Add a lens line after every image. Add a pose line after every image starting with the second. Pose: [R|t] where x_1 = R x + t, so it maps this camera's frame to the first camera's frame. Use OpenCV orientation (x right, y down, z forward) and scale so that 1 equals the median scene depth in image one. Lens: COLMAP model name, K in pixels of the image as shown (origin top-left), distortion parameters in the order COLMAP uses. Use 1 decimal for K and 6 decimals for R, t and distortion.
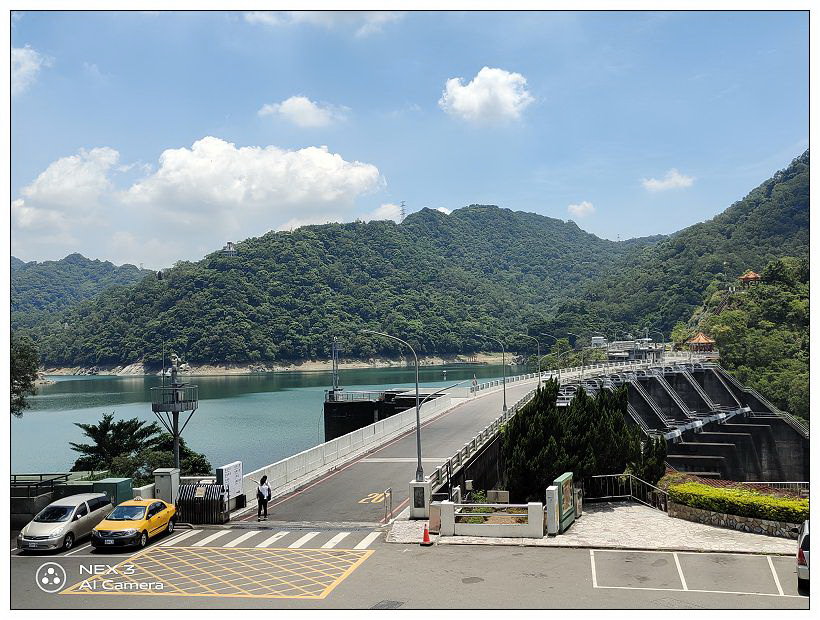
lens RADIAL K [[920.7, 0, 410.0], [0, 920.7, 310.0], [0, 0, 1]] dist [0.071338, -0.017406]
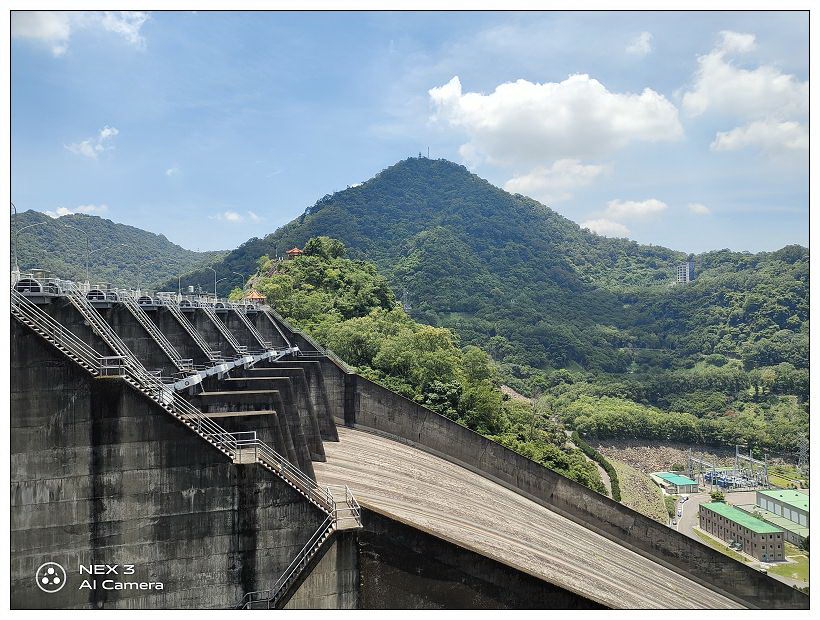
lens RADIAL K [[618.9, 0, 410.0], [0, 618.9, 310.0], [0, 0, 1]] dist [0.082695, -0.071842]
pose [[0.852799, 0.025651, 0.521610, 0.030316], [-0.028901, 0.999580, -0.001905, 0.017039], [-0.521440, -0.013450, 0.853182, 0.095684]]
